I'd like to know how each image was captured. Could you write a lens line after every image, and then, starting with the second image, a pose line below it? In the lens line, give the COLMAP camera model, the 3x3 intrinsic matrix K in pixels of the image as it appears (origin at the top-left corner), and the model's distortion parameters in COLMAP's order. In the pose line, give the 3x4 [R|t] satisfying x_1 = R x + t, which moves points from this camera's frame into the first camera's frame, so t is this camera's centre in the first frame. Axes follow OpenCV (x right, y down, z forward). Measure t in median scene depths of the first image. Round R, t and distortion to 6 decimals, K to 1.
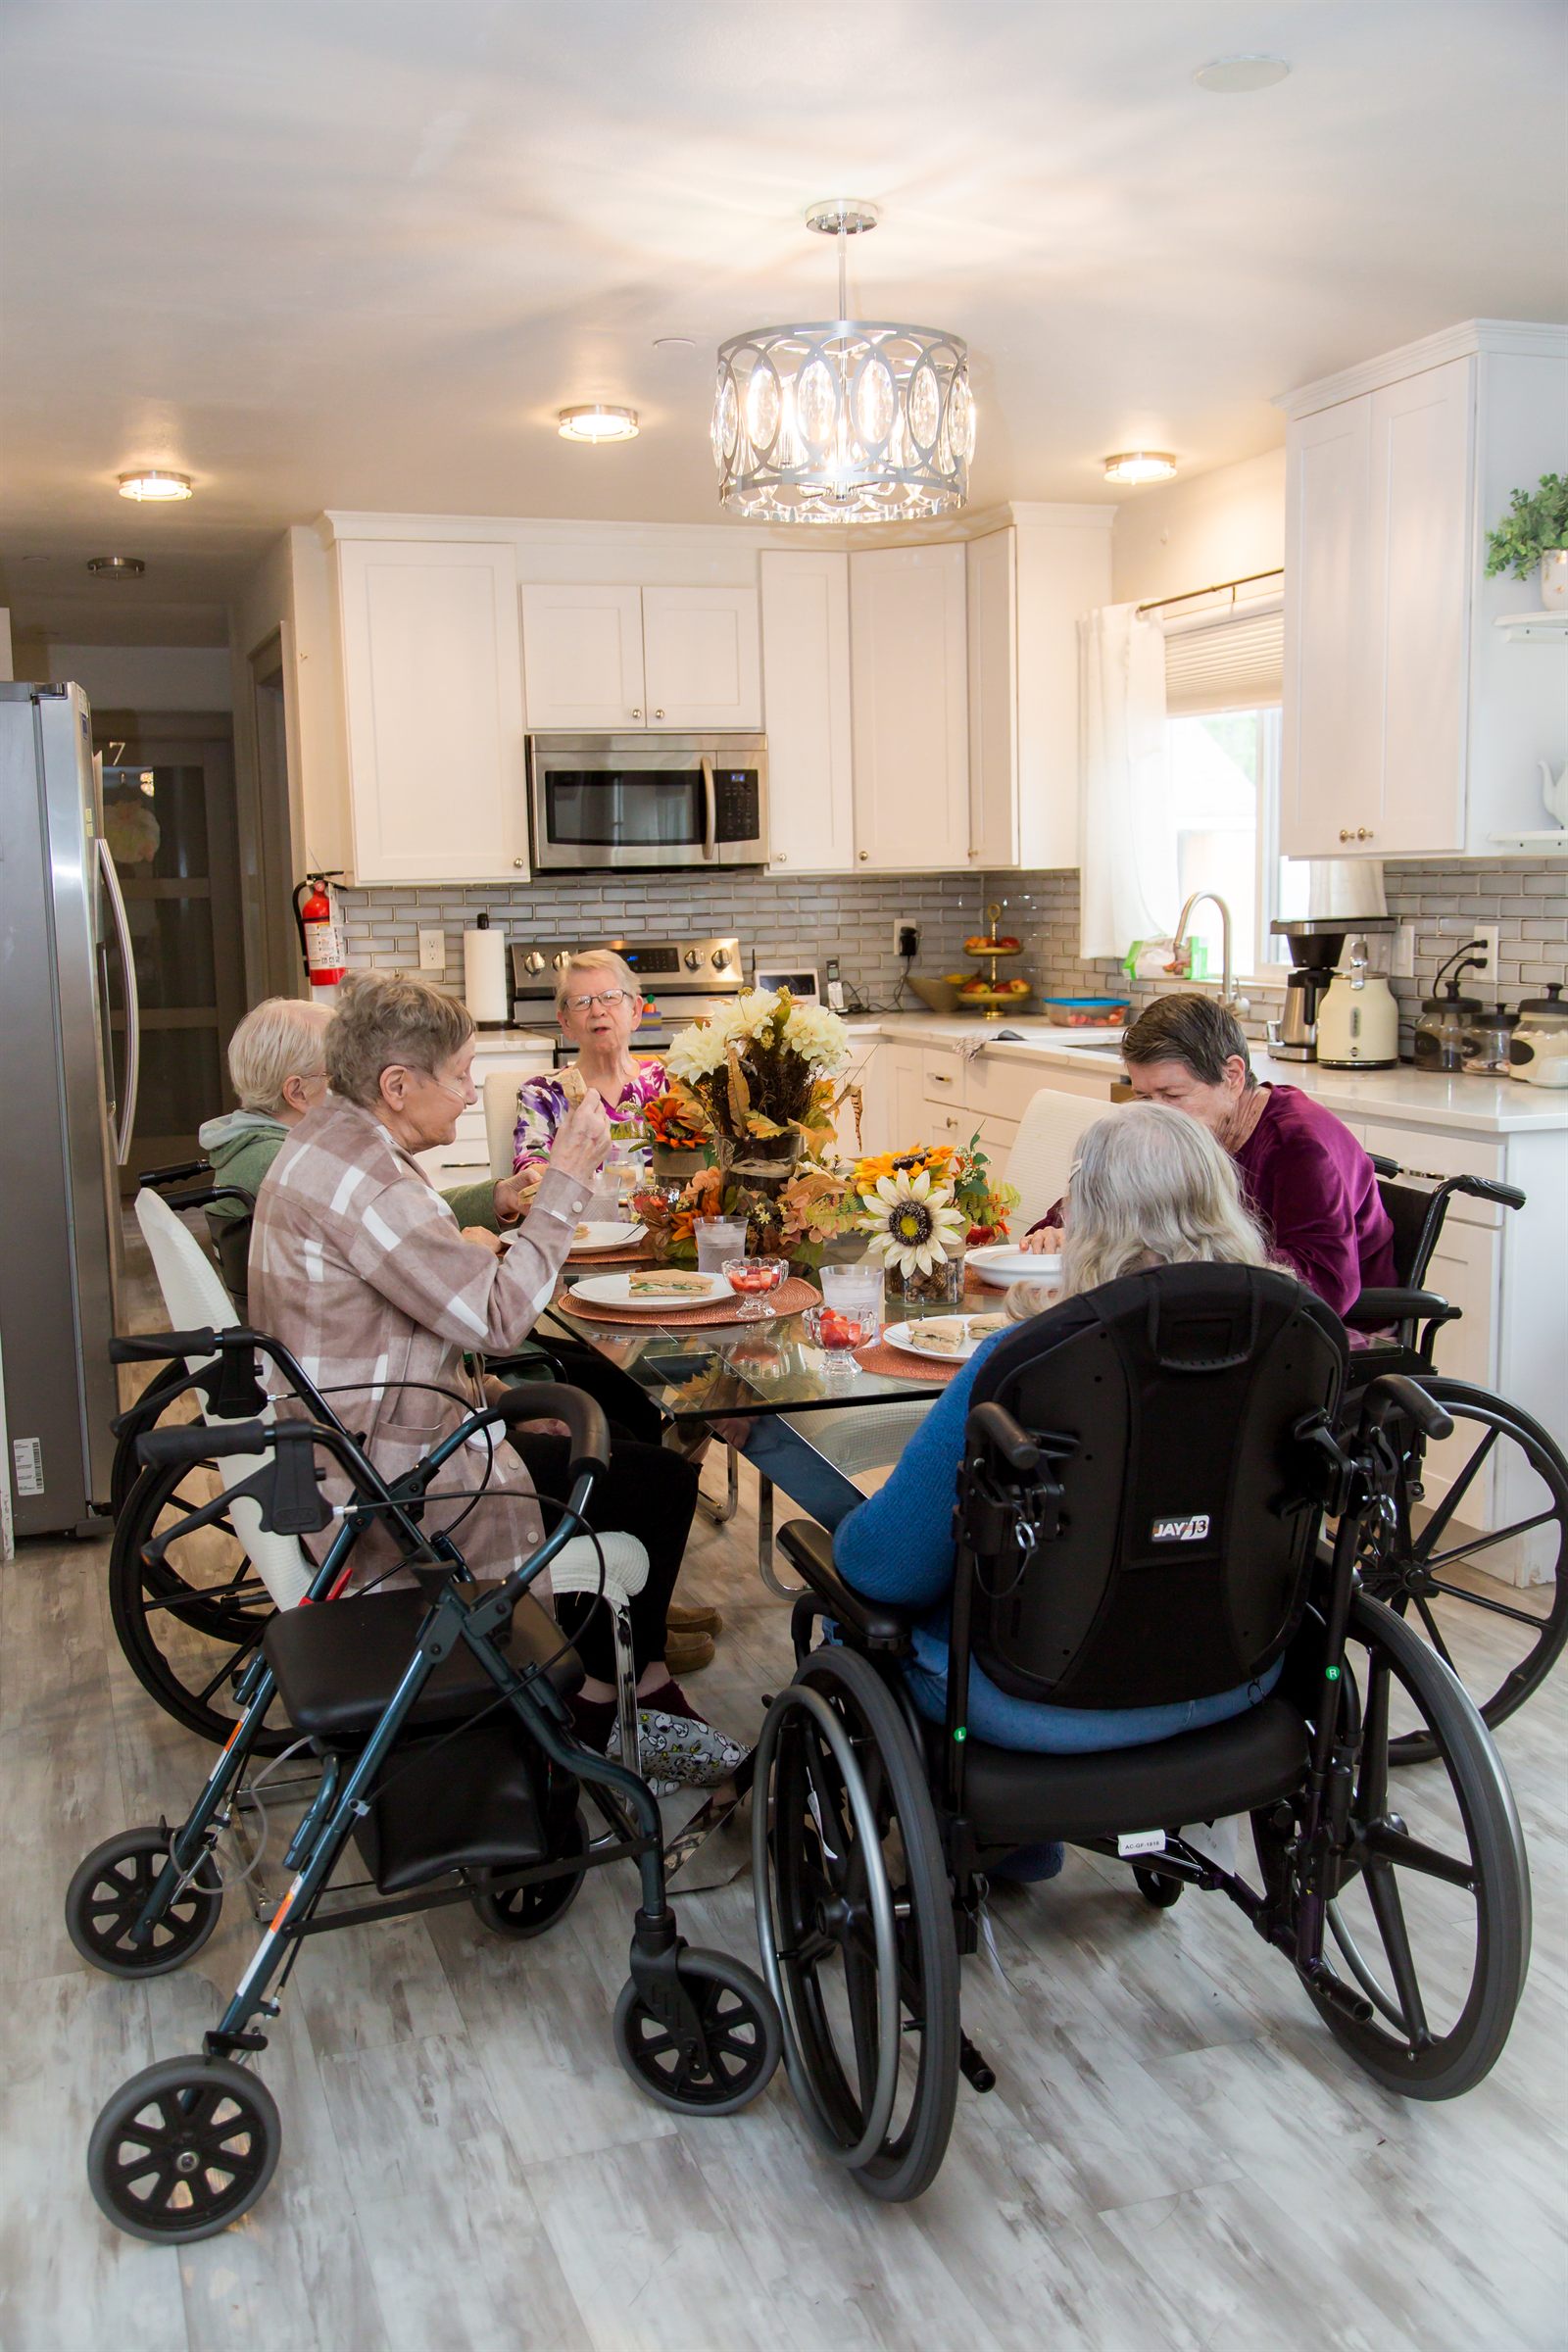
lens RADIAL K [[2099.3, 0, 782.9], [0, 2099.3, 1174.2], [0, 0, 1]] dist [-0.004567, -0.001314]
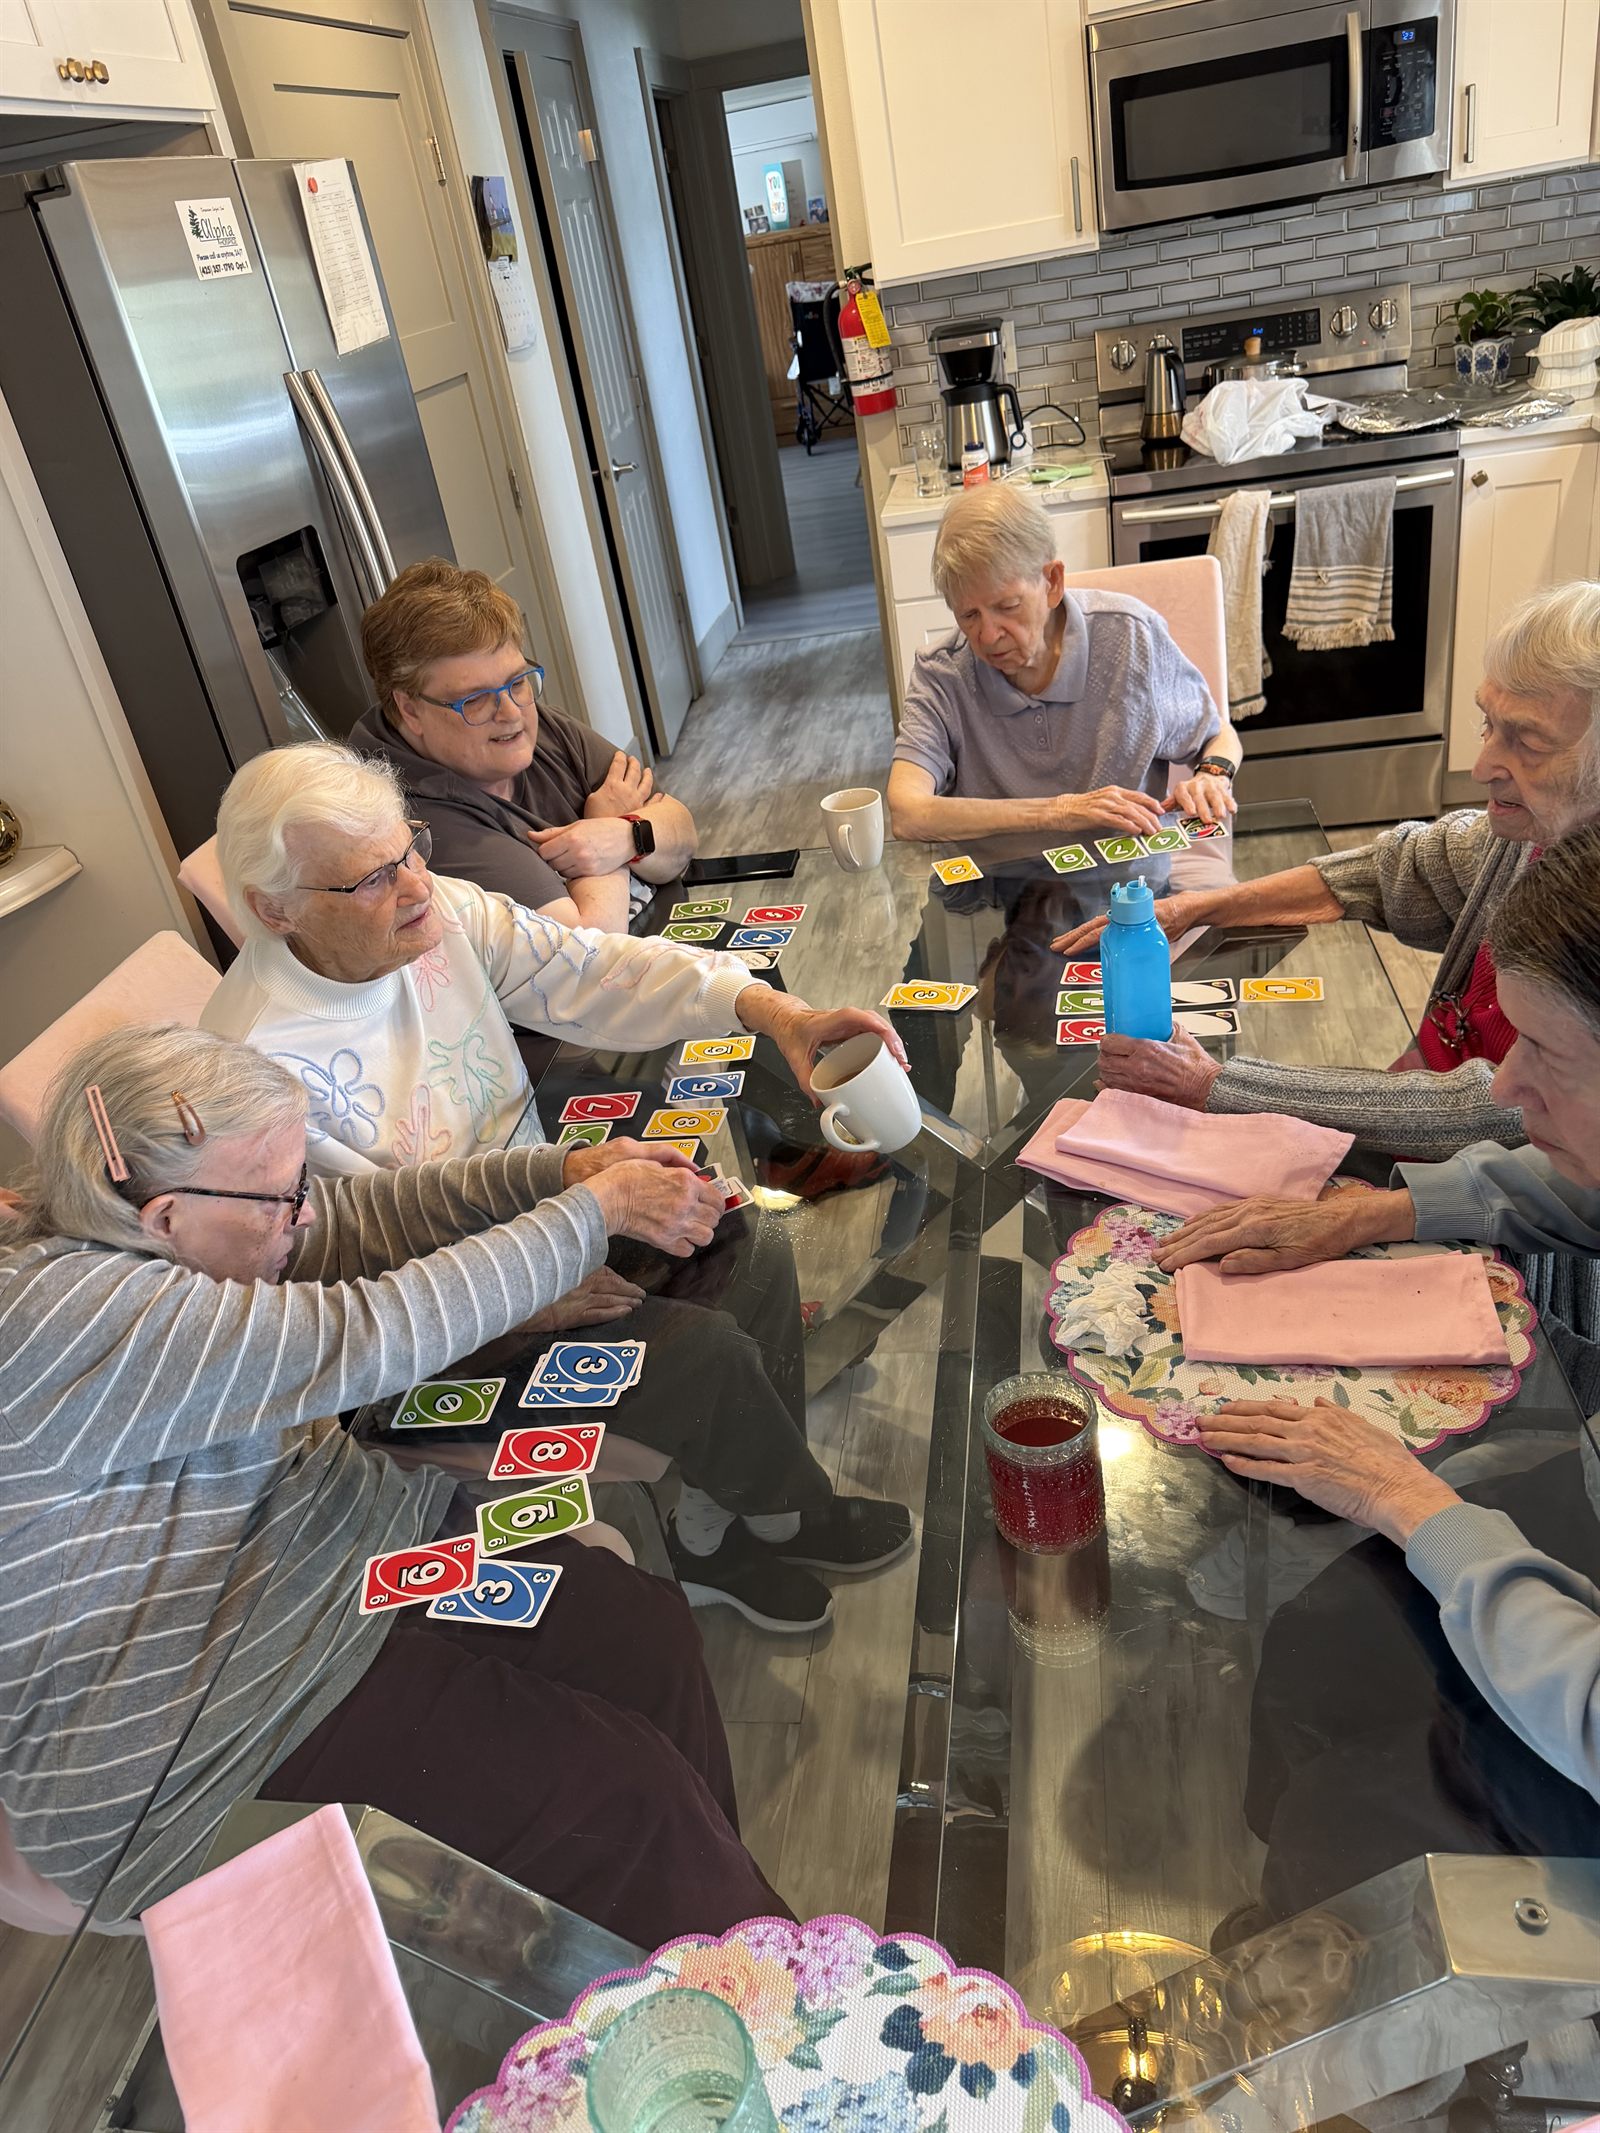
lens RADIAL K [[1515.1, 0, 800.0], [0, 1515.1, 1066.5], [0, 0, 1]] dist [-0.002118, -0.005642]
pose [[0.880207, 0.122594, -0.458482, 0.077996], [0.077096, 0.916292, 0.393020, -0.097391], [0.468286, -0.381286, 0.797076, 0.419910]]
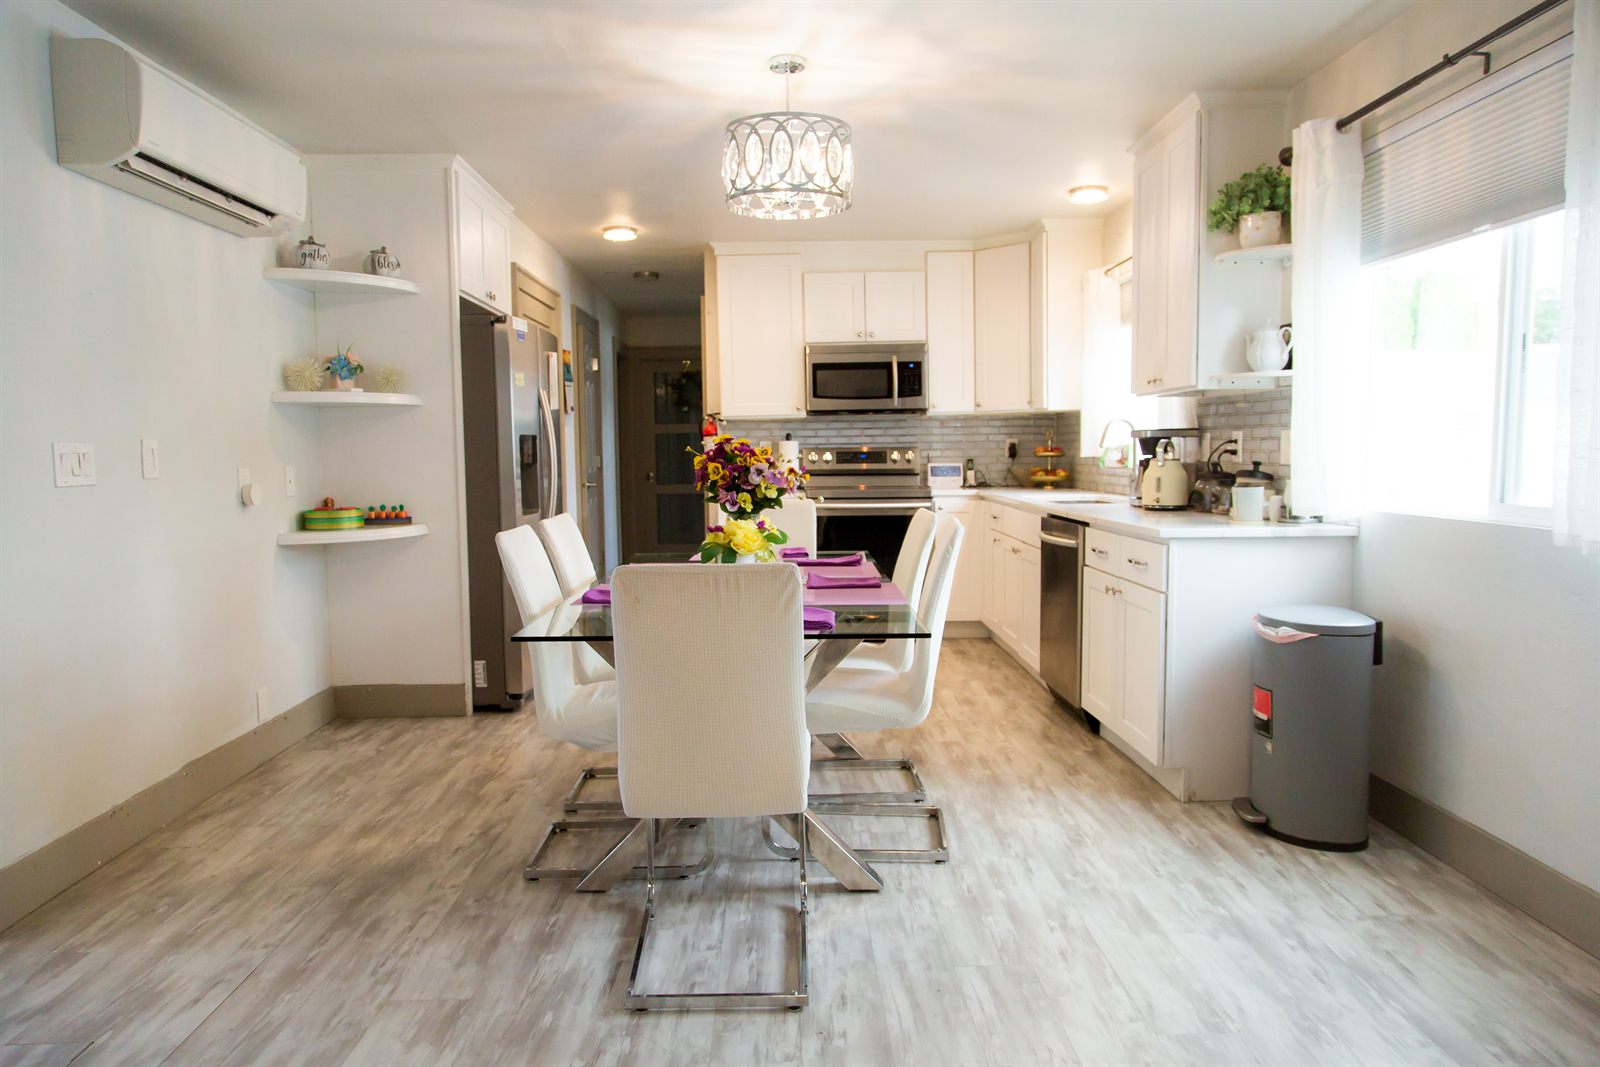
lens RADIAL K [[1028.0, 0, 800.0], [0, 1028.0, 533.5], [0, 0, 1]] dist [-0.003348, 0.001365]
pose [[0.953532, 0.031927, -0.299595, 0.190098], [-0.046071, 0.998126, -0.040263, 0.015321], [0.297748, 0.052195, 0.953217, 0.052070]]
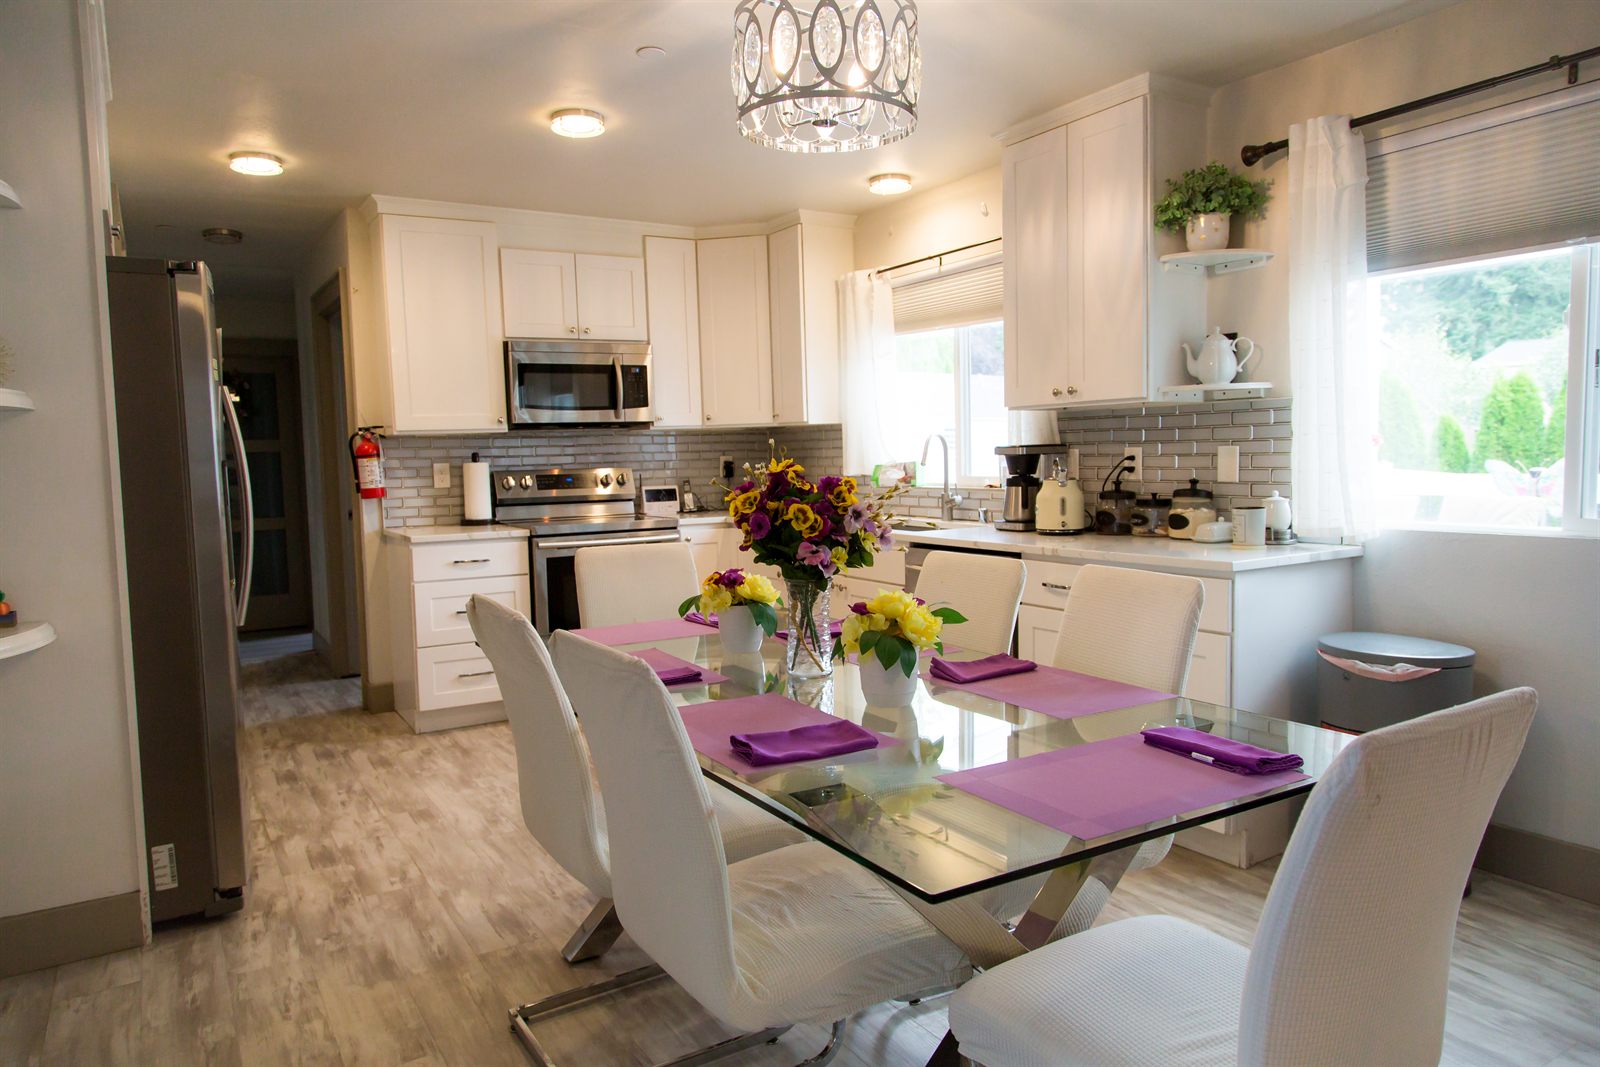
lens RADIAL K [[1028.0, 0, 800.0], [0, 1028.0, 533.5], [0, 0, 1]] dist [-0.003348, 0.001365]
pose [[0.976643, -0.022879, 0.213648, -0.076622], [0.035765, 0.997754, -0.056644, -0.010254], [-0.211872, 0.062962, 0.975267, 0.204806]]
